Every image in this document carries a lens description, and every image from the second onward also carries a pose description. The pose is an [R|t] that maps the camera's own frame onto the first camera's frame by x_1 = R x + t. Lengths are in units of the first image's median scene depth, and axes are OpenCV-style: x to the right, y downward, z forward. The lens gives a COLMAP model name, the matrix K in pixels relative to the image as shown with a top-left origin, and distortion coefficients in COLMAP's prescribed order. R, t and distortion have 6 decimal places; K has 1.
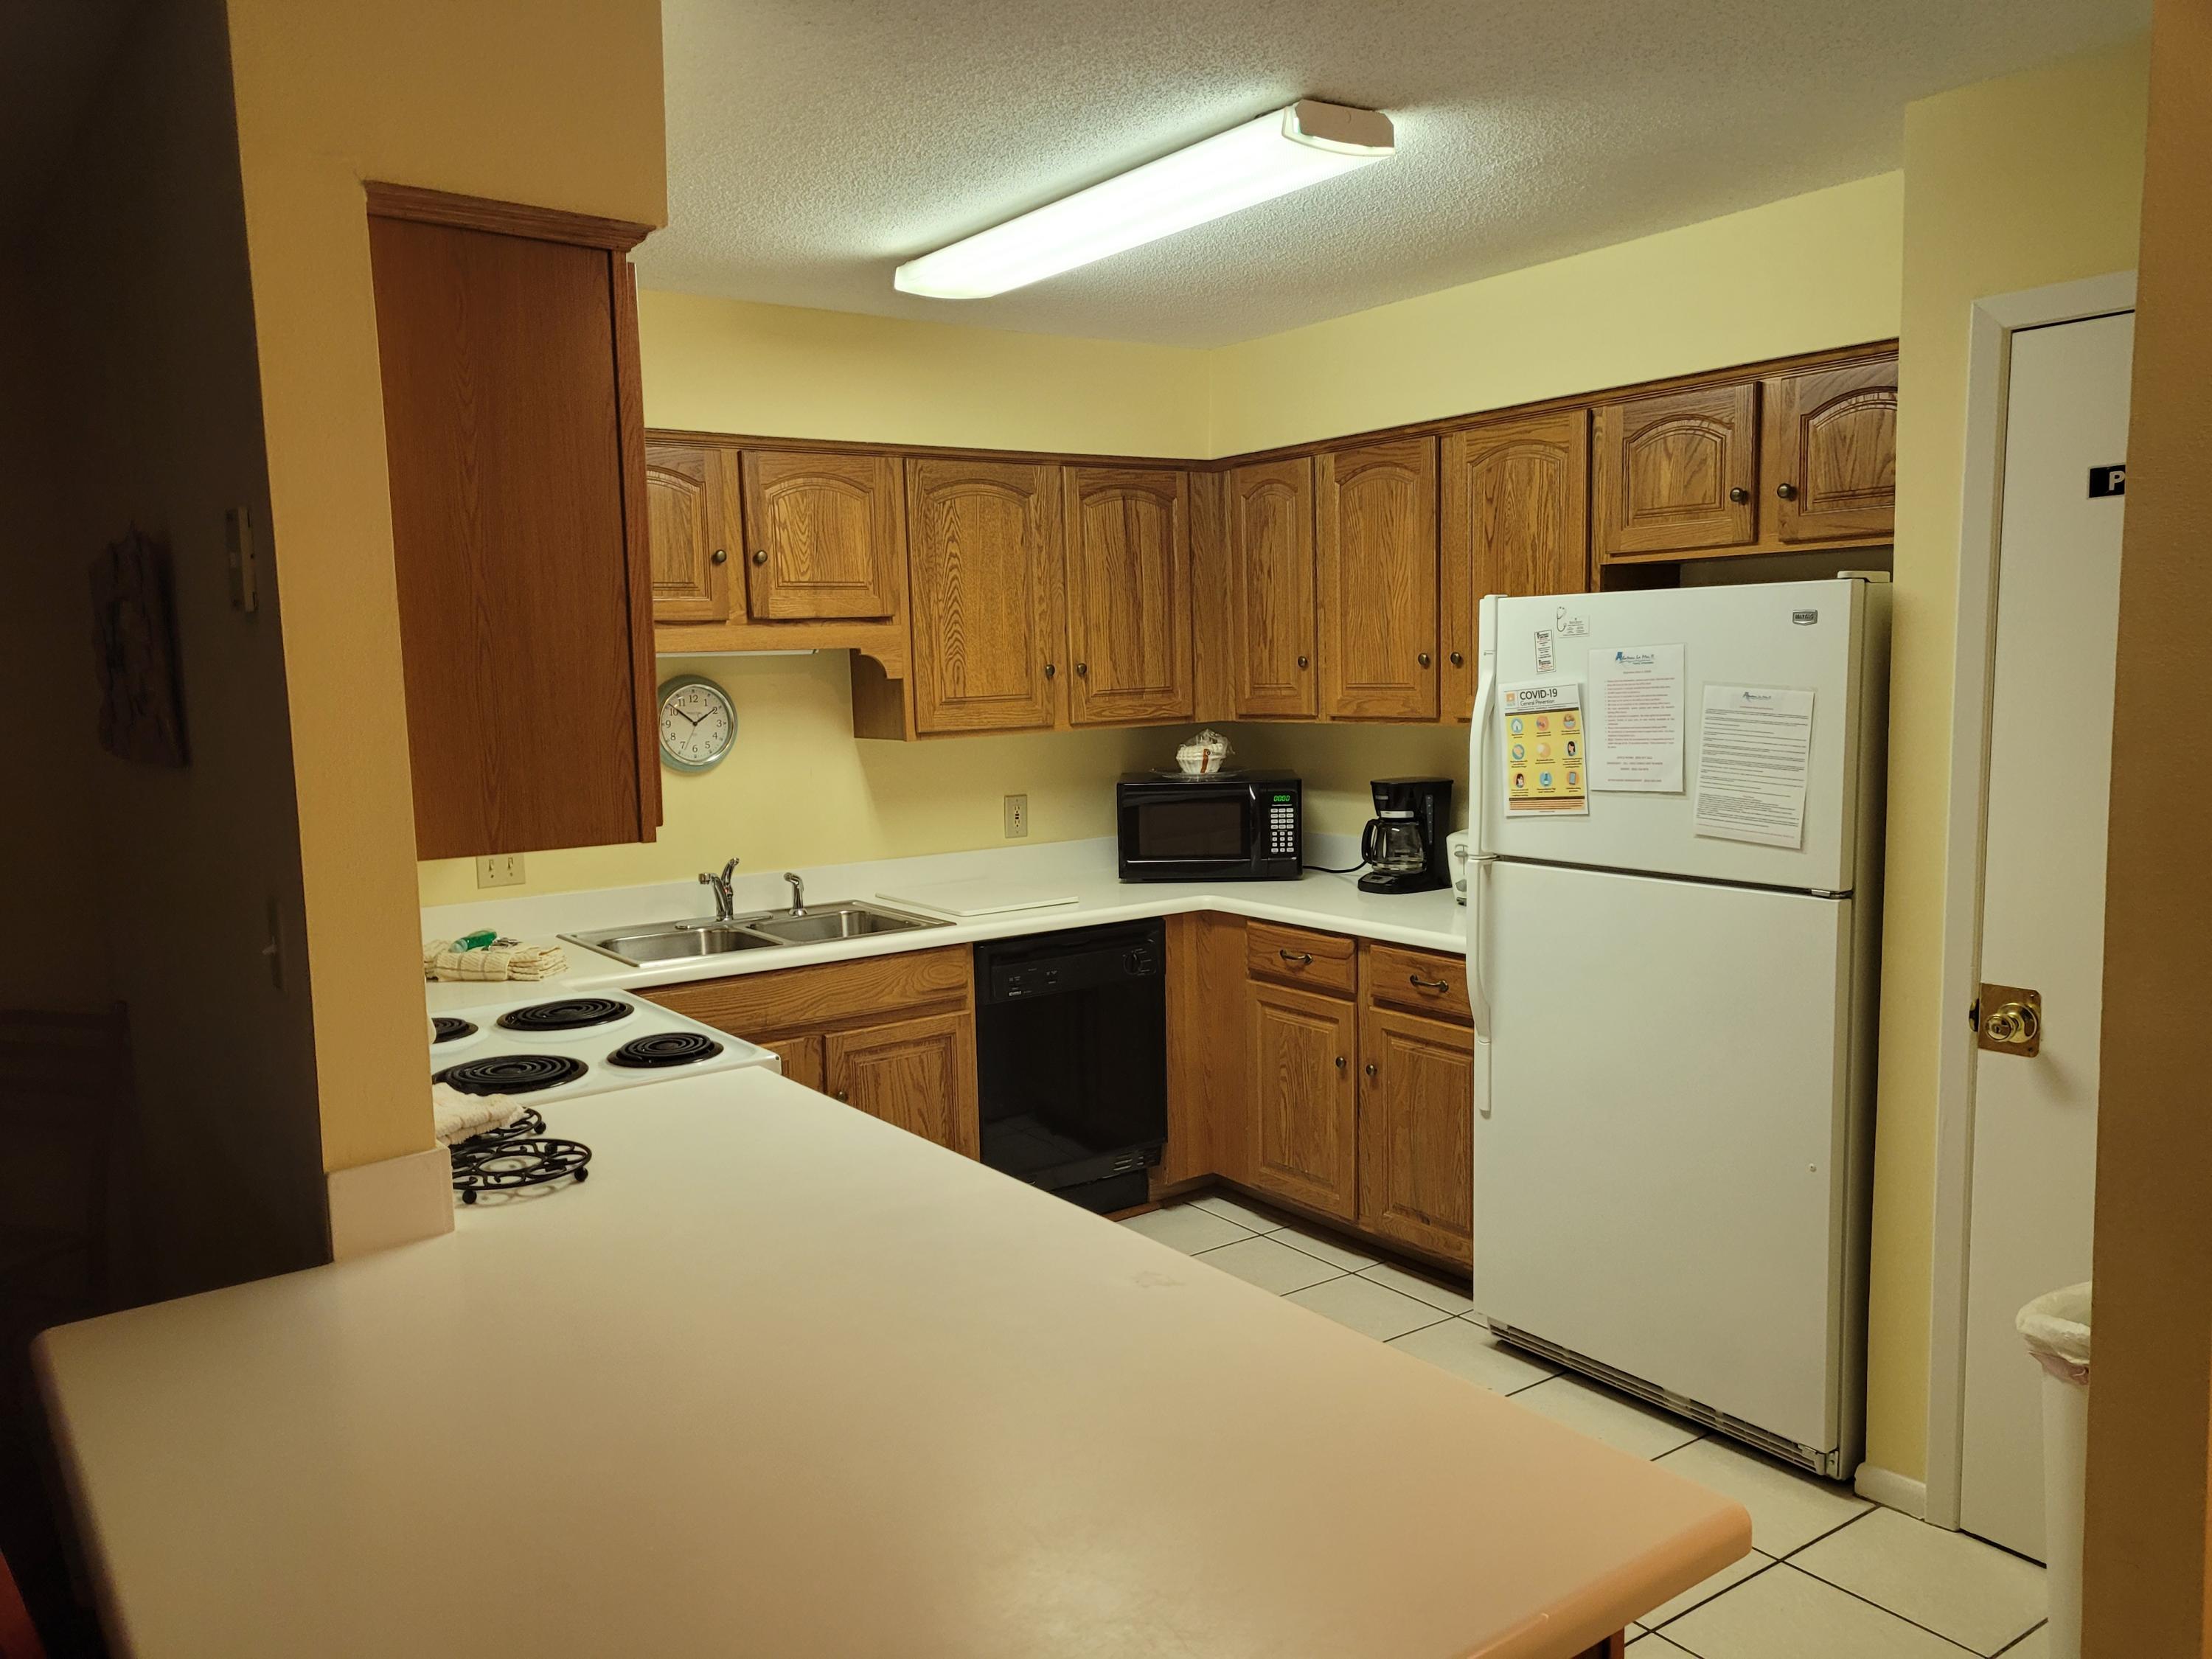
lens RADIAL K [[1662.2, 0, 1110.0], [0, 1662.2, 834.6], [0, 0, 1]] dist [0.030796, -0.027078]
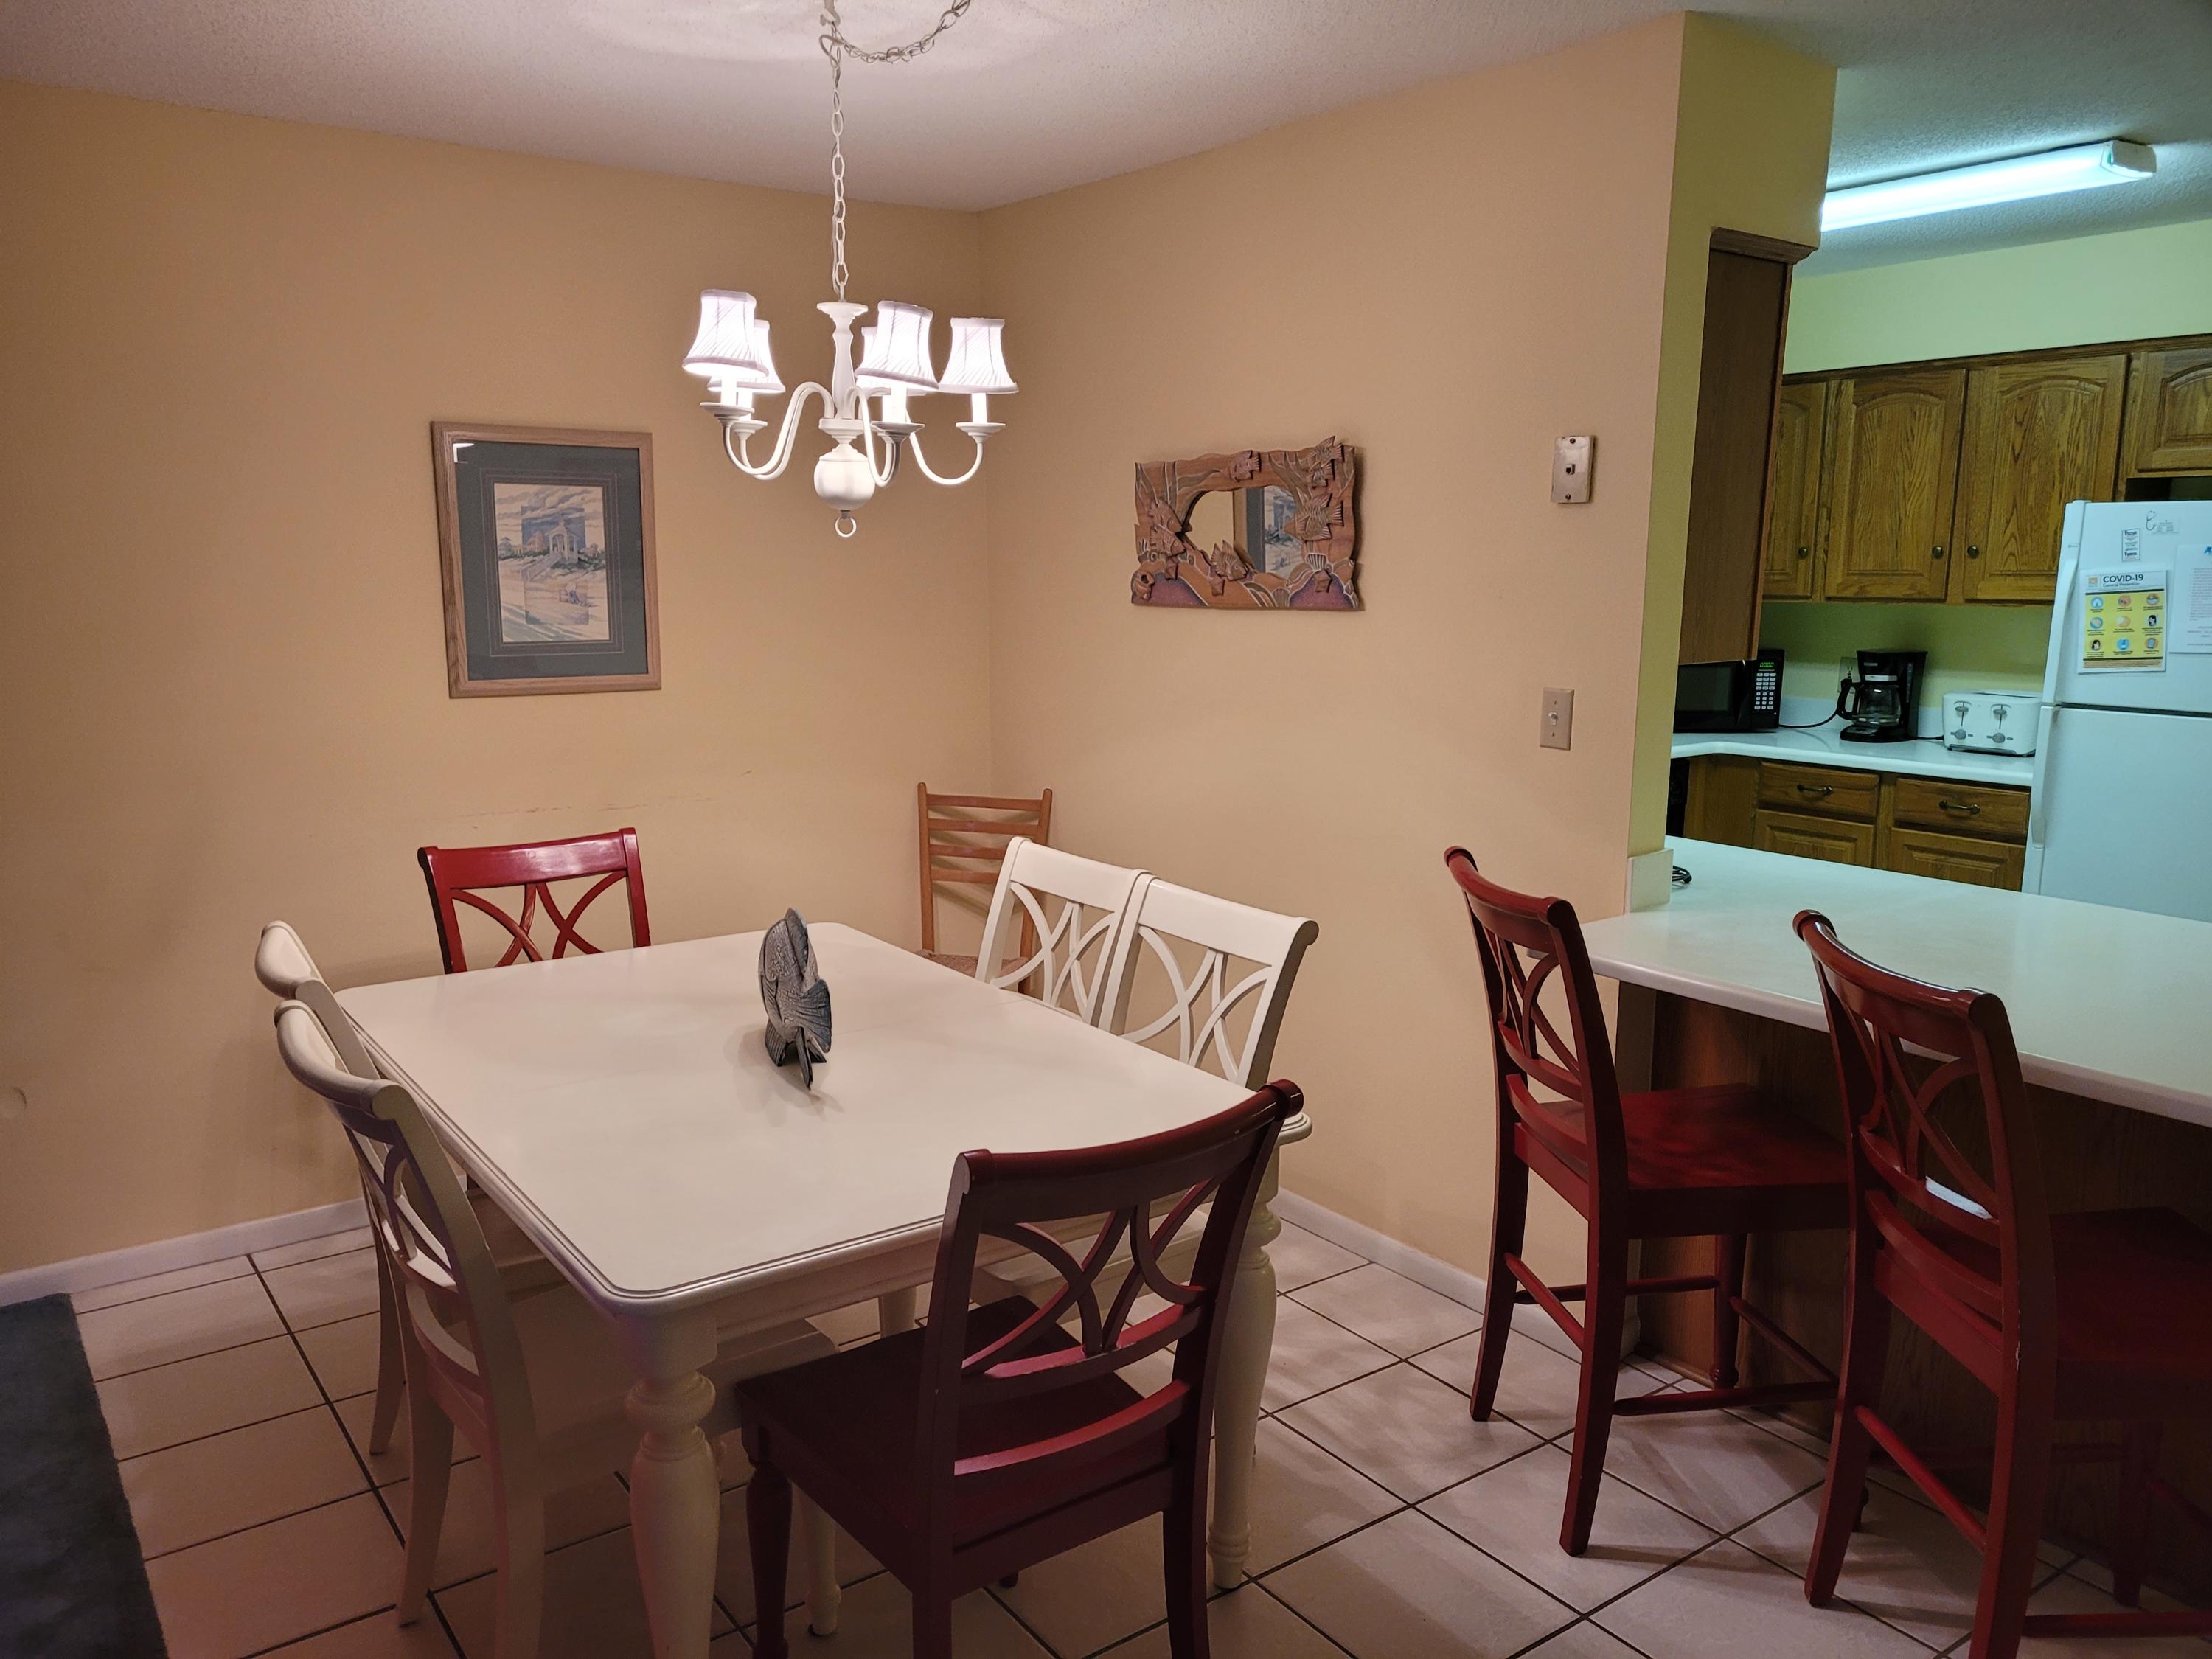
lens RADIAL K [[1662.2, 0, 1099.9], [0, 1662.2, 834.9], [0, 0, 1]] dist [0.030796, -0.027078]
pose [[0.999785, 0.020676, 0.001827, -0.461765], [-0.020750, 0.997767, 0.063492, 0.042202], [-0.000510, -0.063516, 0.997981, -0.275339]]
